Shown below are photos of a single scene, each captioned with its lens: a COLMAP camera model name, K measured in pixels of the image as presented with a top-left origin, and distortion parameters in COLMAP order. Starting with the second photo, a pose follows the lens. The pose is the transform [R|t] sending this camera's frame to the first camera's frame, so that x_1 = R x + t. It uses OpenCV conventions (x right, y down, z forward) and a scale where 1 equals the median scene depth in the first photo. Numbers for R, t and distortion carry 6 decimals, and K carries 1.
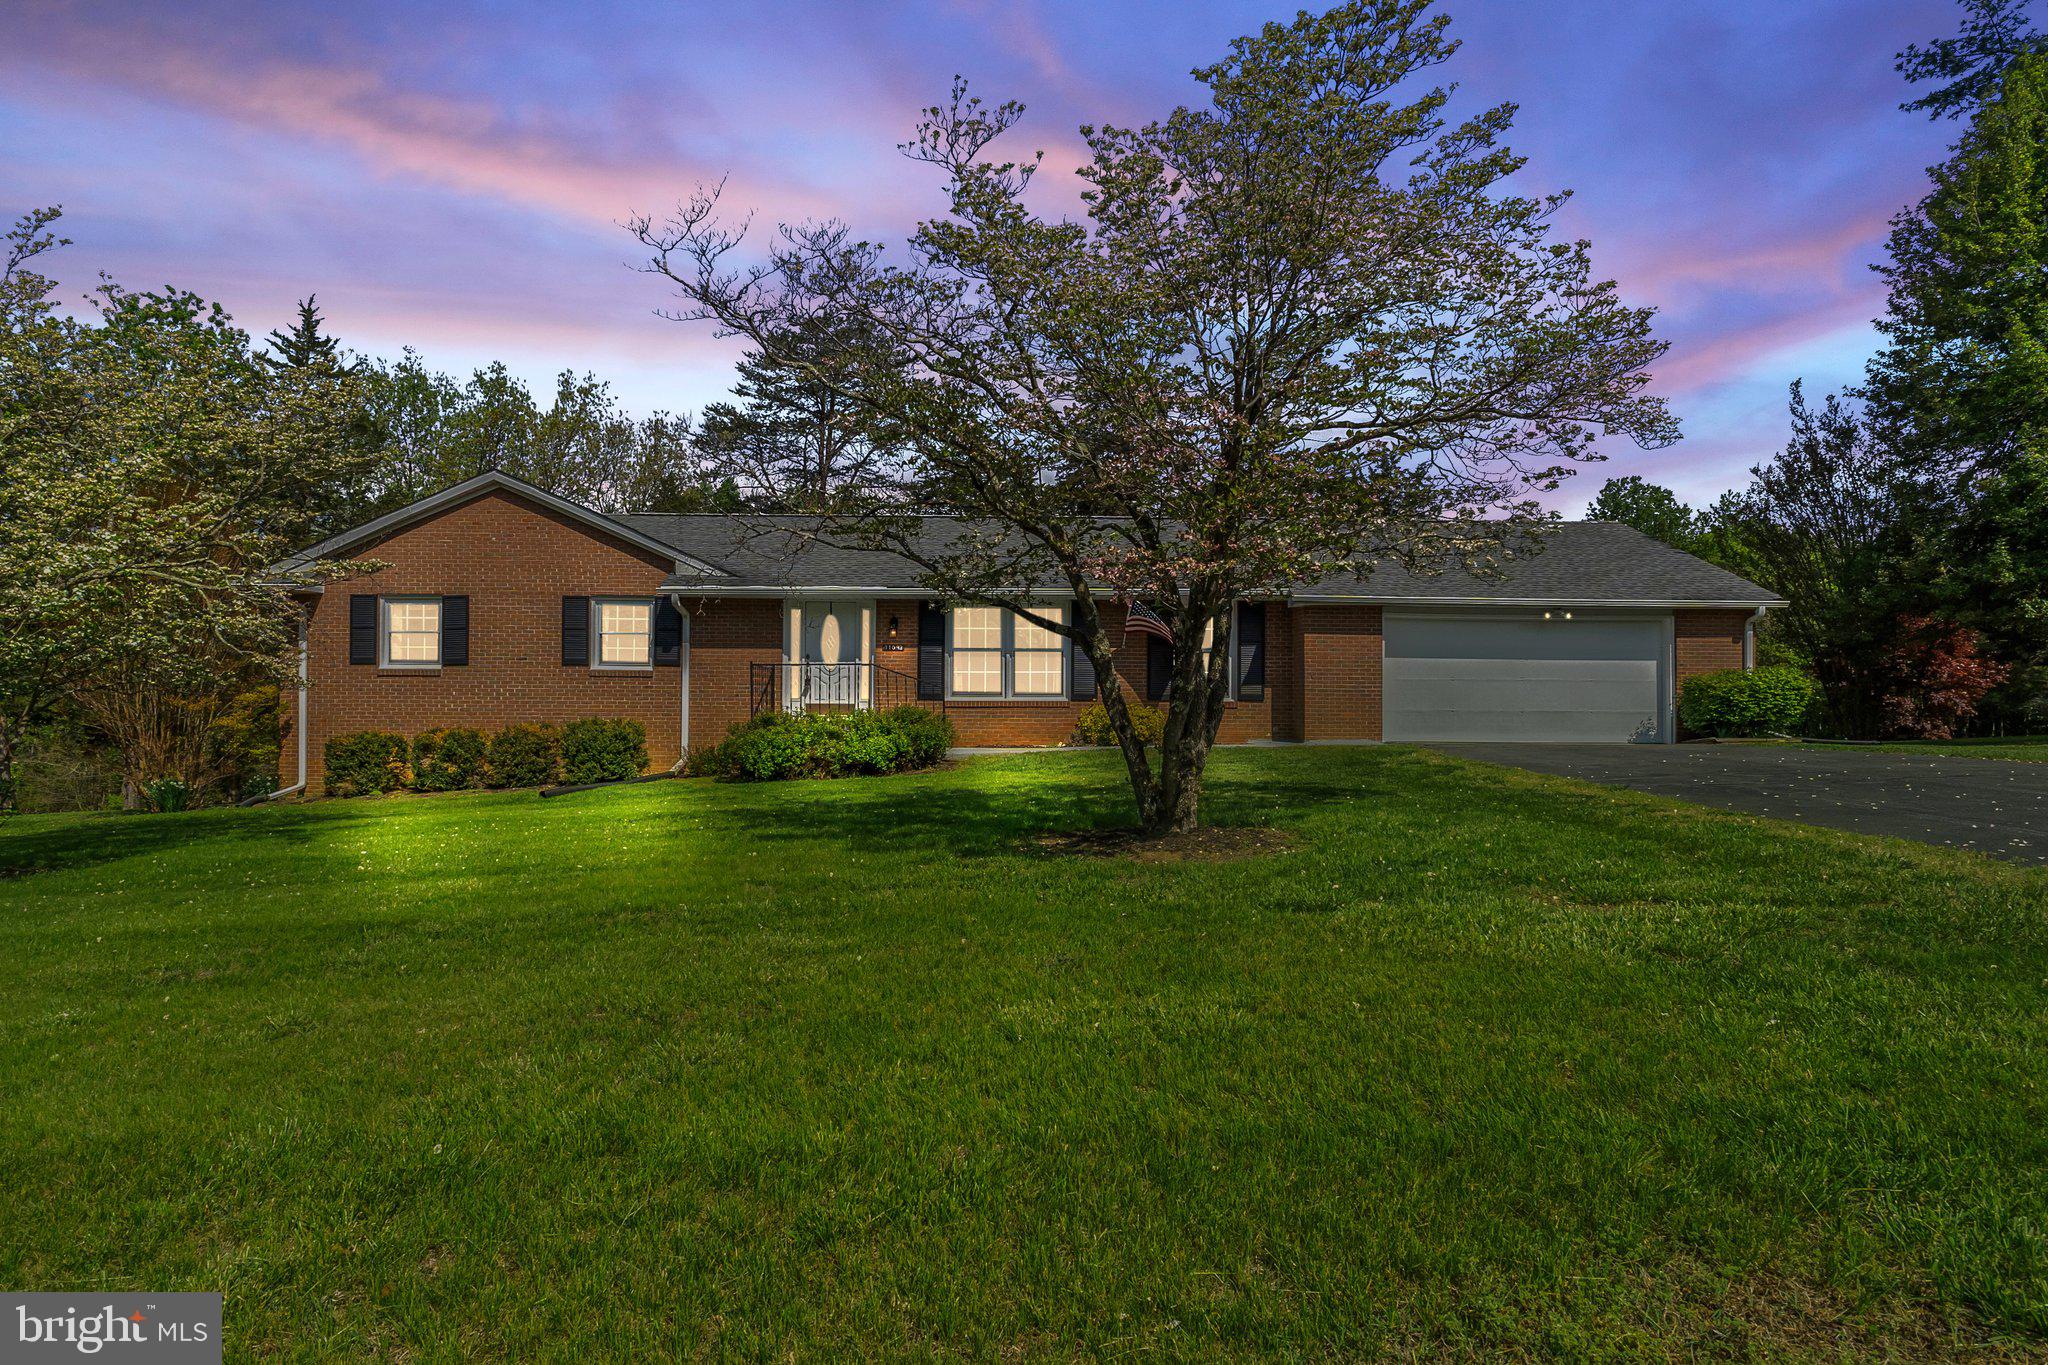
lens RADIAL K [[1150.5, 0, 1023.8], [0, 1150.5, 682.3], [0, 0, 1]] dist [0.001750, -0.000274]
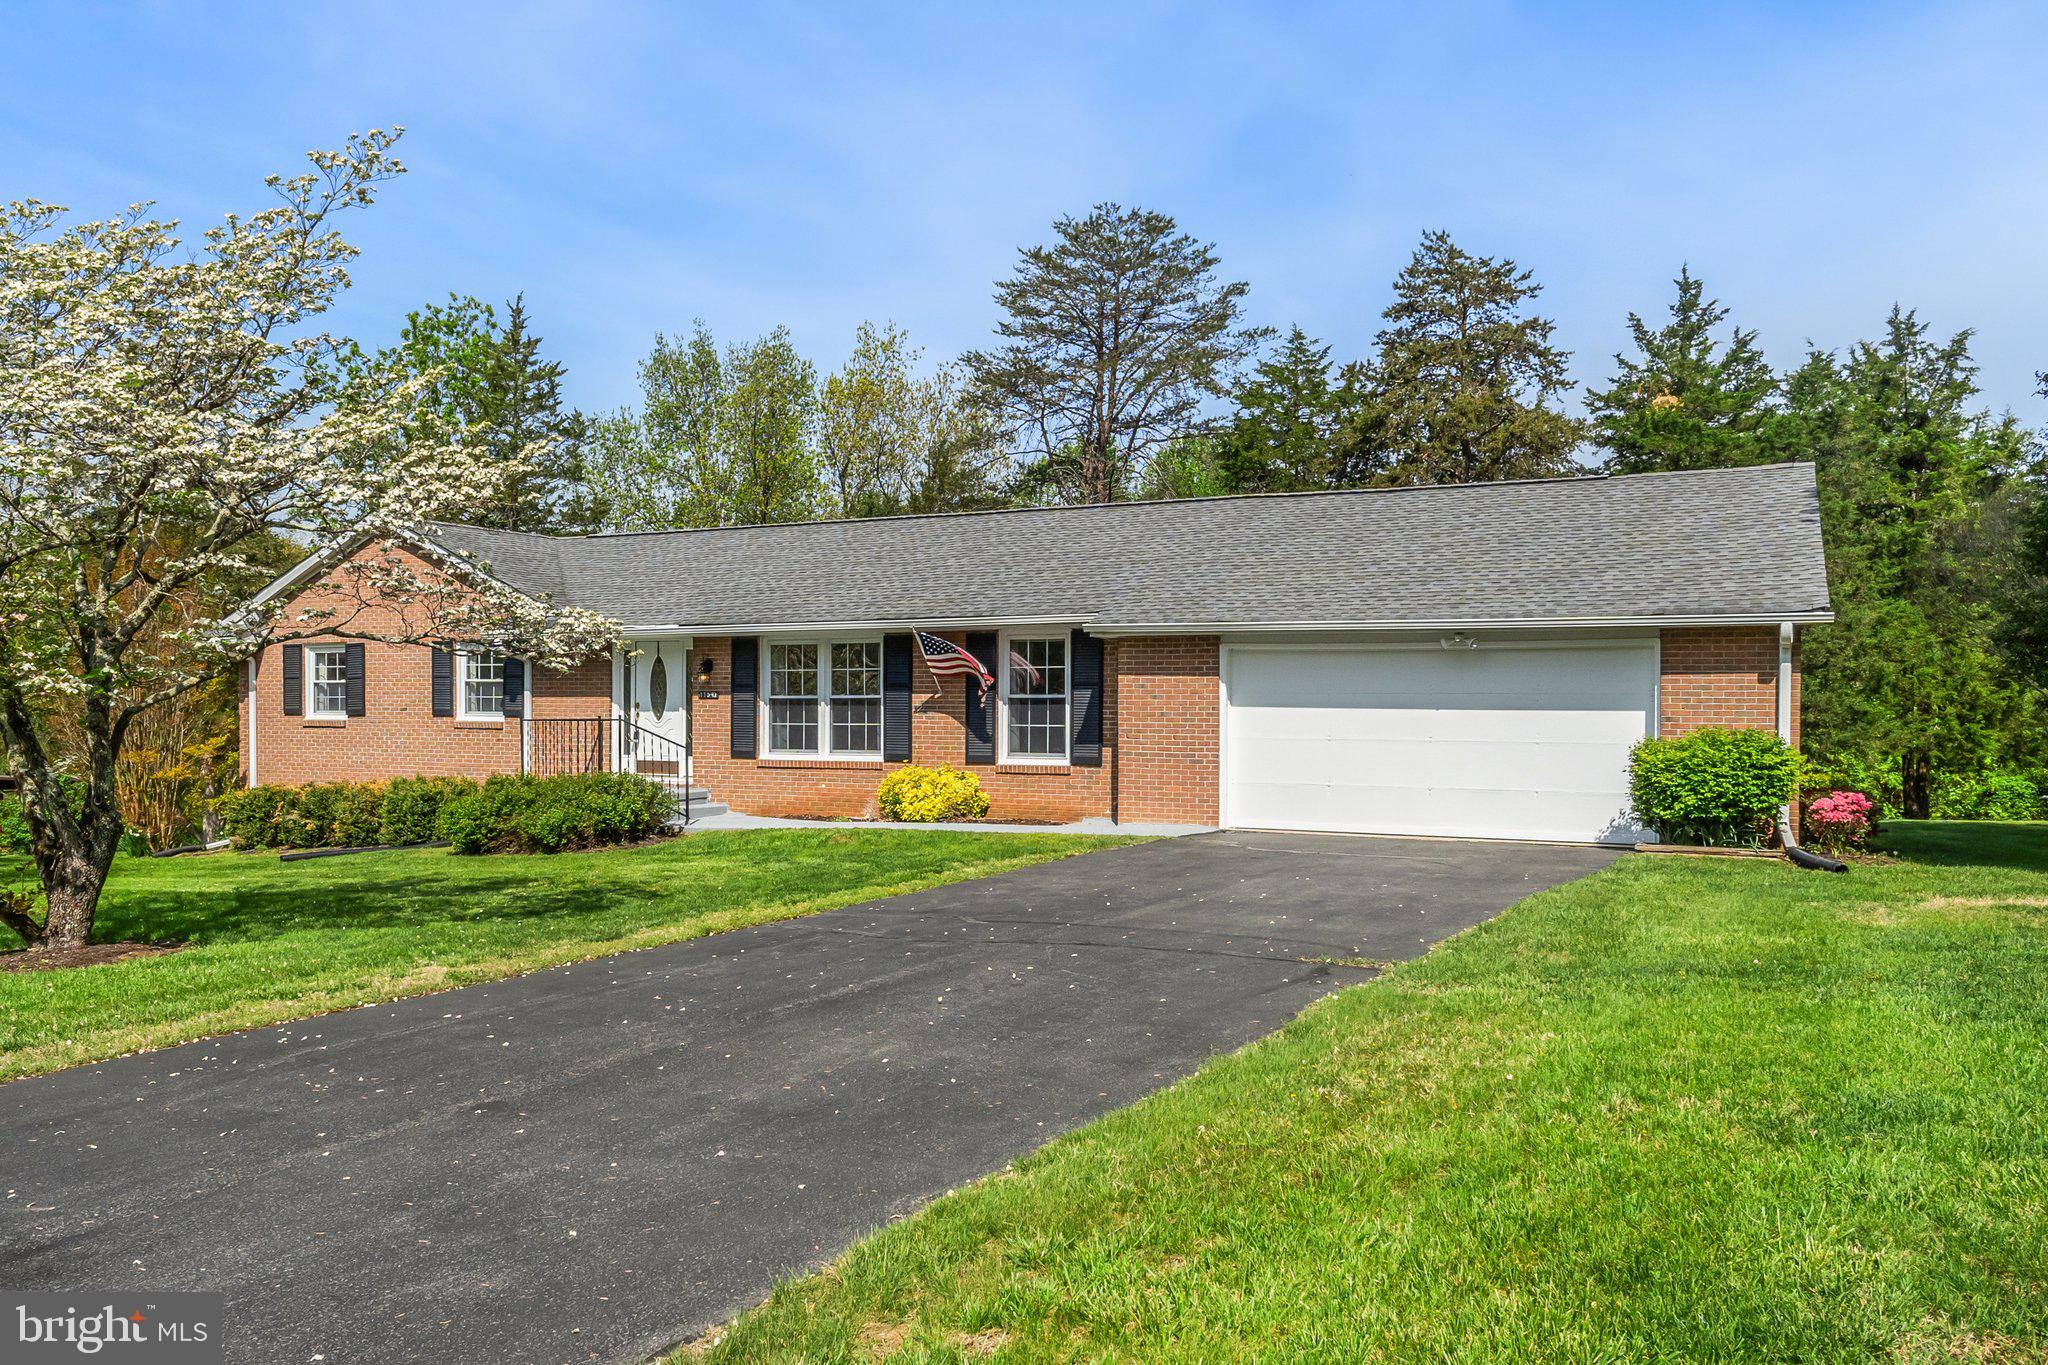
lens RADIAL K [[1576.7, 0, 1023.9], [0, 1576.7, 688.2], [0, 0, 1]] dist [0.001933, 0.000958]
pose [[0.890483, -0.009436, -0.454919, 0.620281], [0.015561, 0.999832, 0.009720, -0.043351], [0.454751, -0.015735, 0.890480, 0.085895]]
